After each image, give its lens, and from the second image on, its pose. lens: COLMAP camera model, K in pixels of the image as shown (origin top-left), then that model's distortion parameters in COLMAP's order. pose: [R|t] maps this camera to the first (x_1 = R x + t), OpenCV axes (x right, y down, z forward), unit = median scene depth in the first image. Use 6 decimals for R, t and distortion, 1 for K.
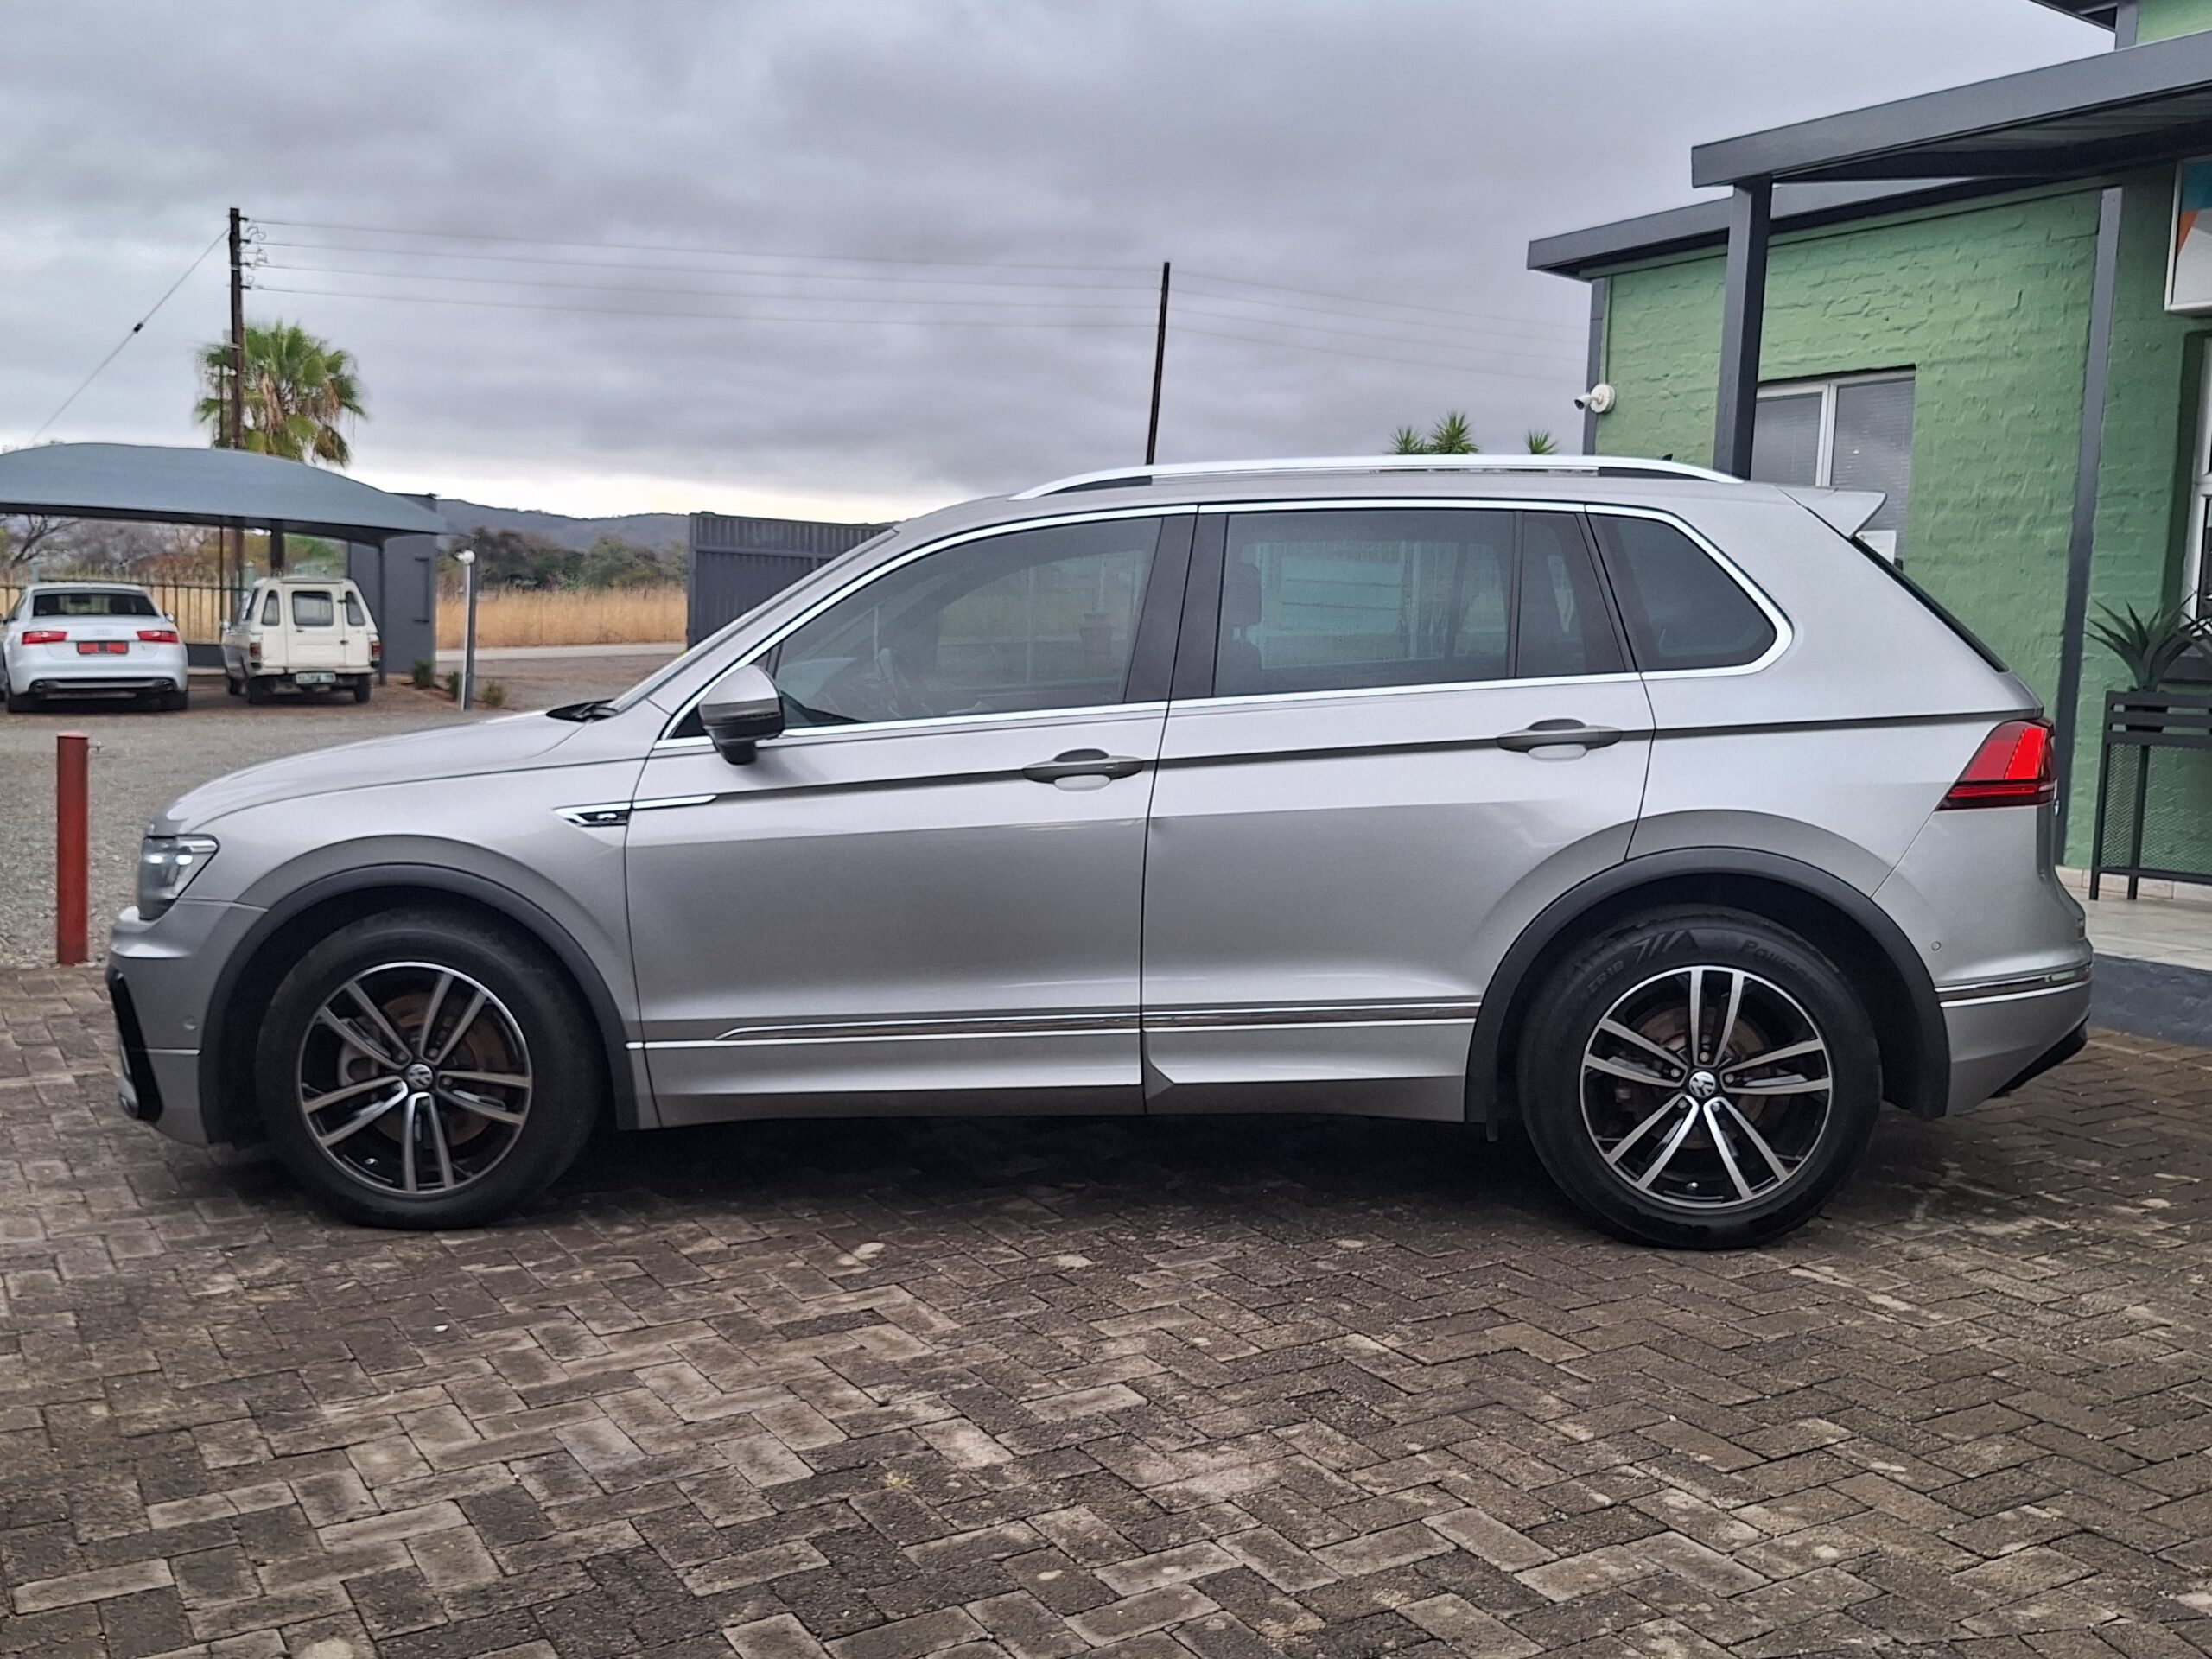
lens RADIAL K [[2260.1, 0, 1117.0], [0, 2260.1, 837.4], [0, 0, 1]] dist [0.148057, -0.287535]
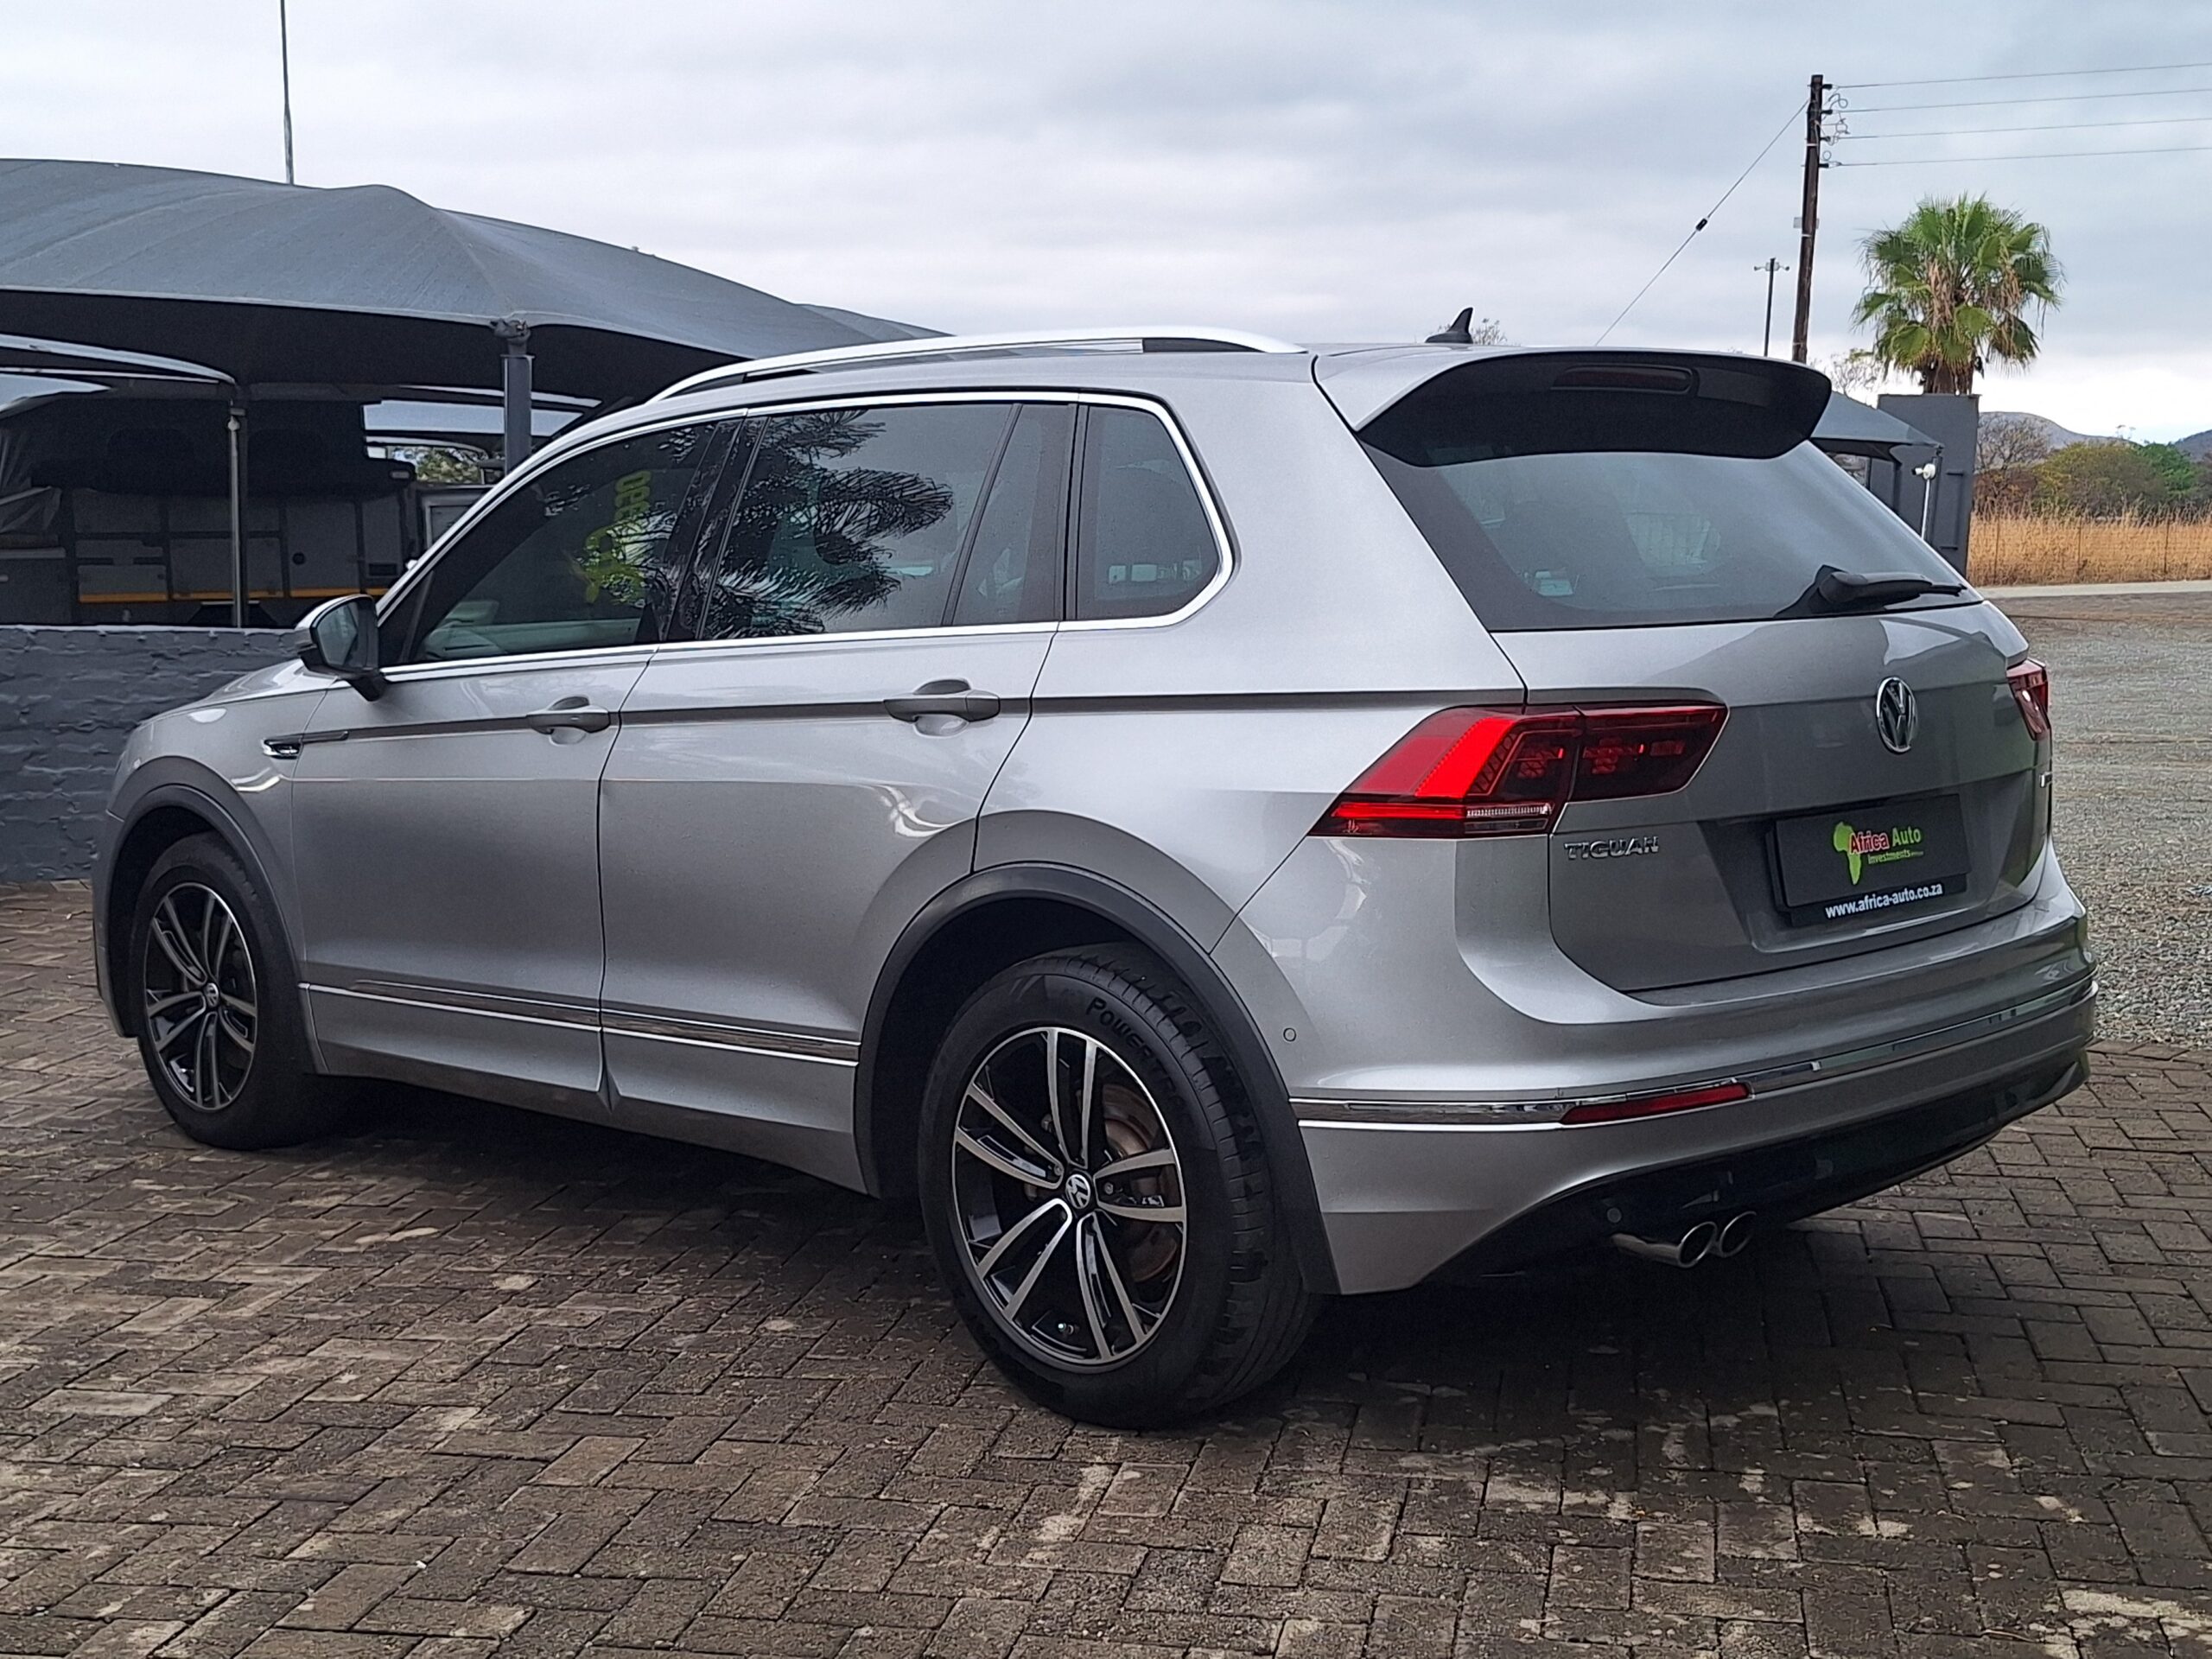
lens RADIAL K [[2693.2, 0, 1106.0], [0, 2693.2, 829.5], [0, 0, 1]] dist [0.178515, -0.363500]
pose [[0.748134, 0.068468, -0.660006, 0.821049], [-0.063577, 0.997482, 0.031411, -0.033773], [0.660495, 0.018462, 0.750603, 0.358804]]
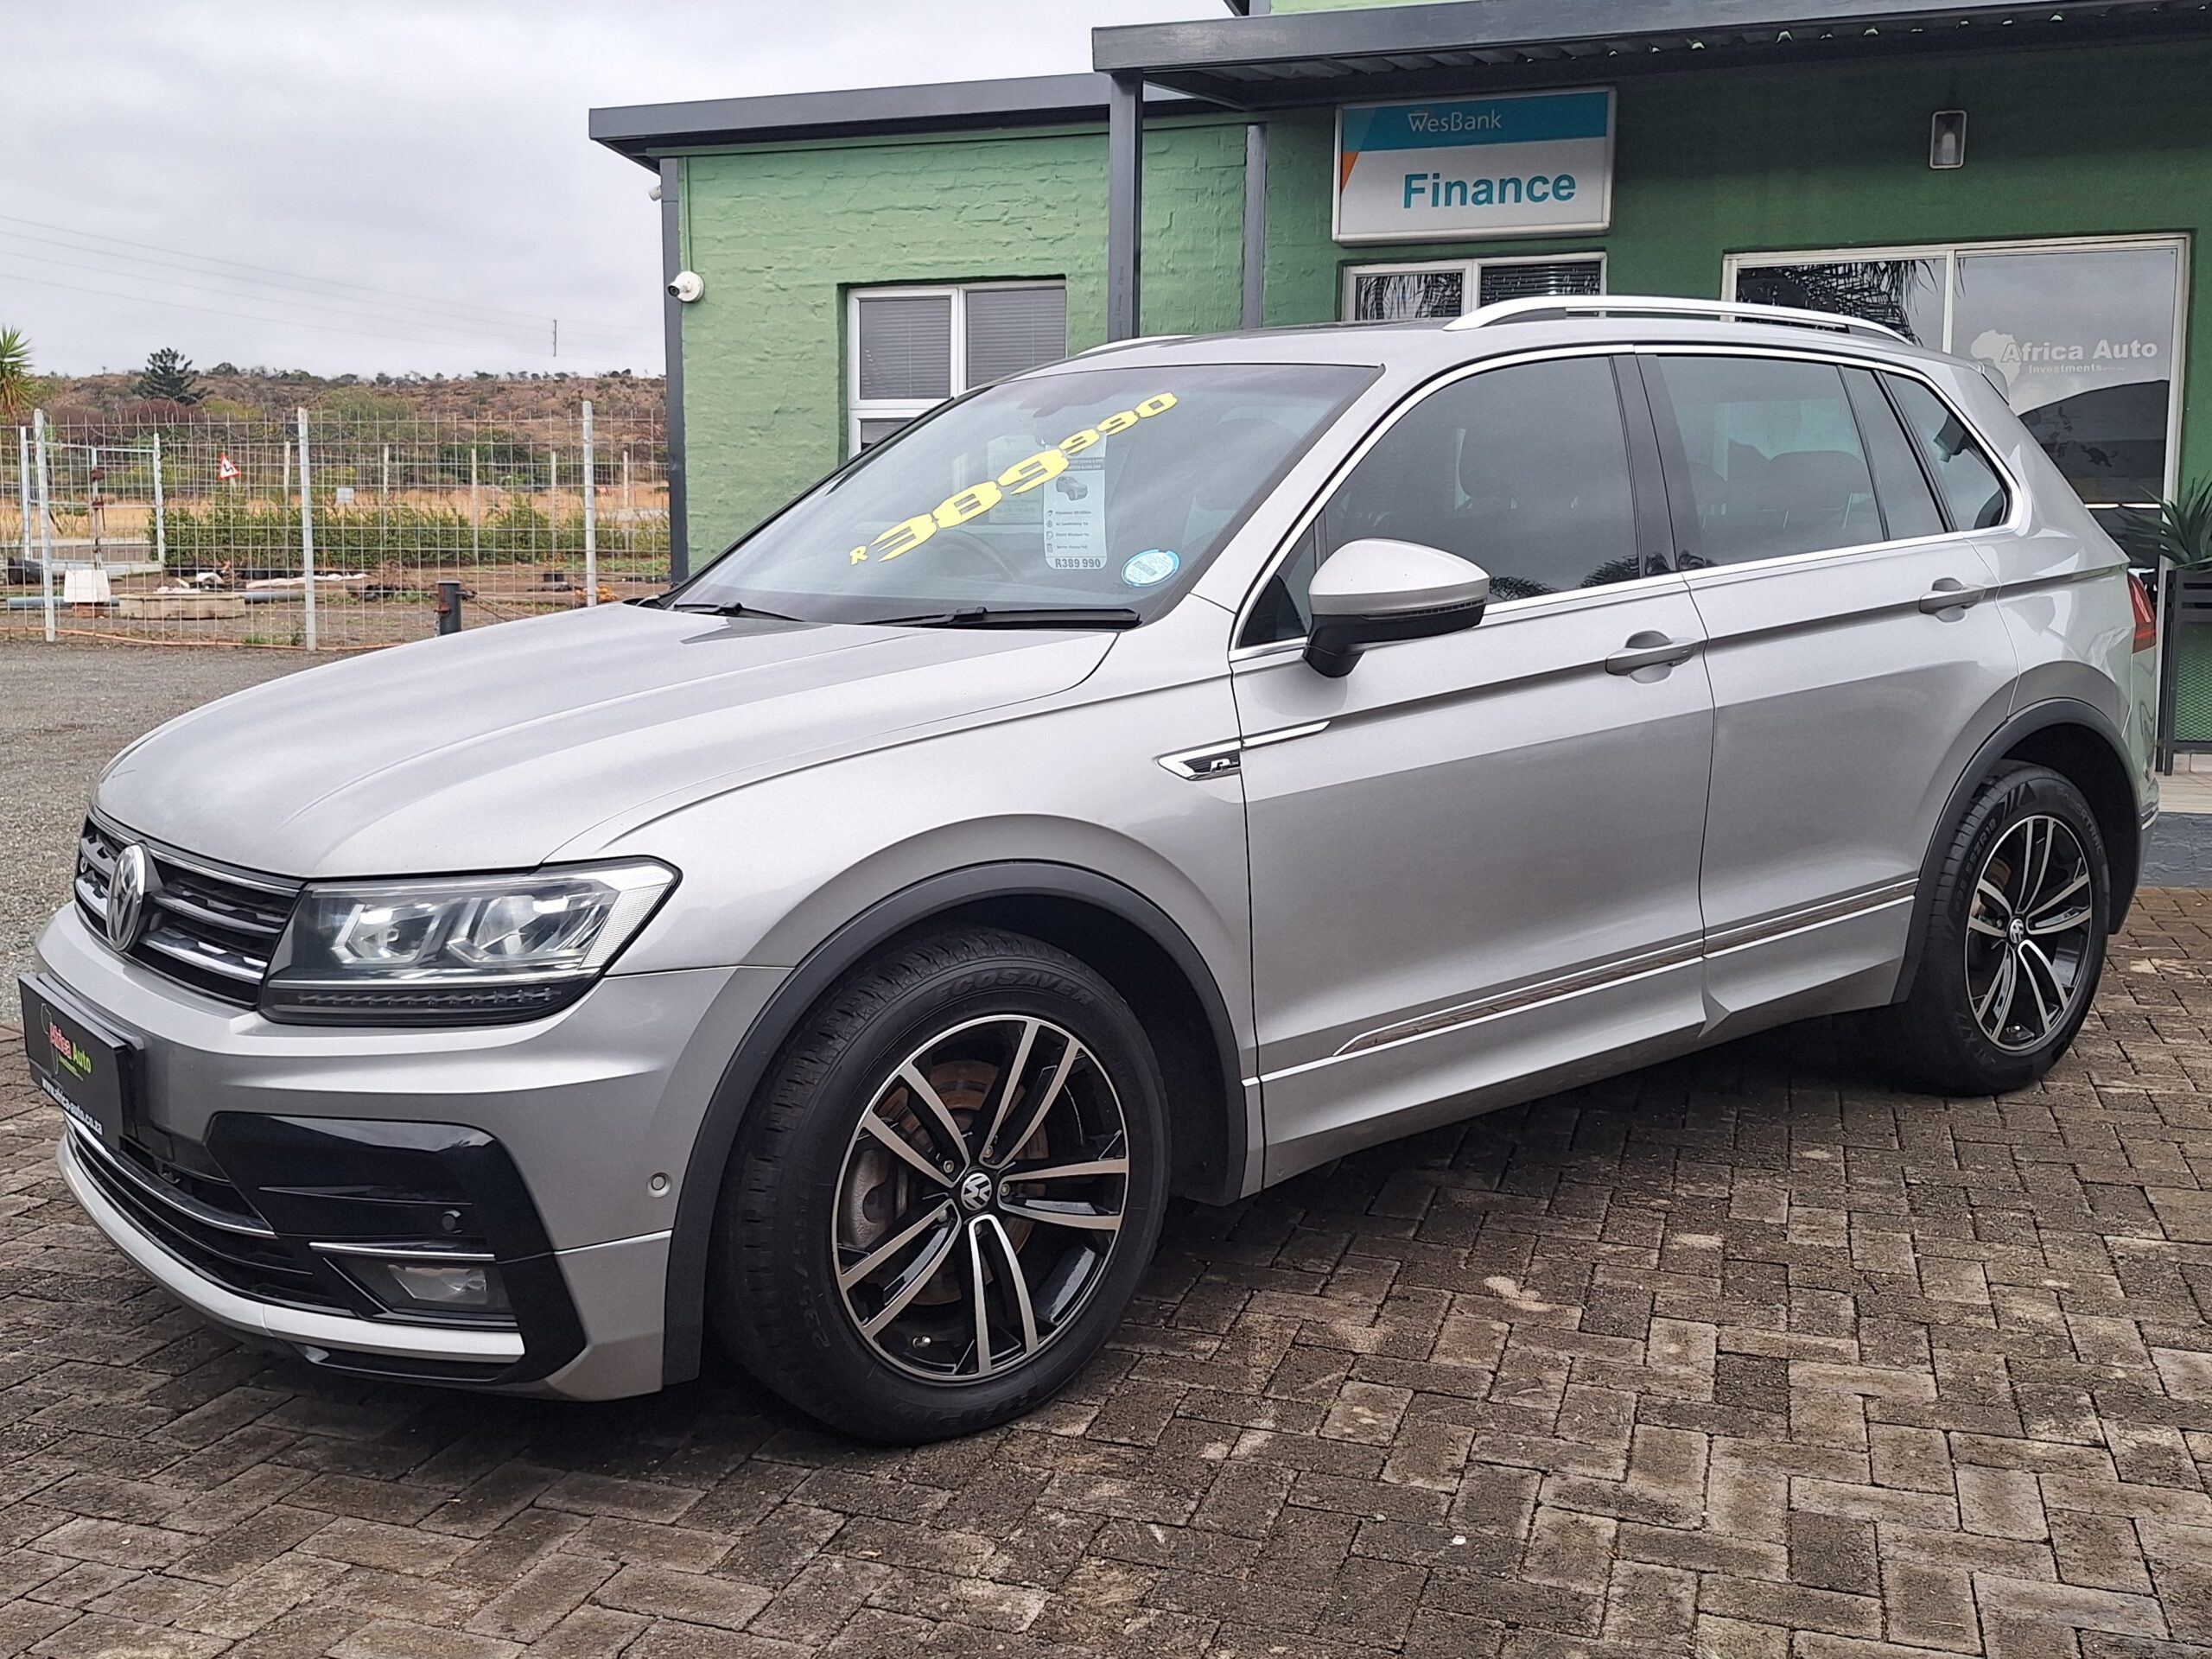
lens RADIAL K [[2113.1, 0, 1110.2], [0, 2113.1, 805.7], [0, 0, 1]] dist [0.129880, -0.228932]
pose [[0.741846, -0.096990, 0.663519, -0.685591], [0.077715, 0.995252, 0.058592, -0.036837], [-0.666052, 0.008099, 0.745862, 0.547565]]
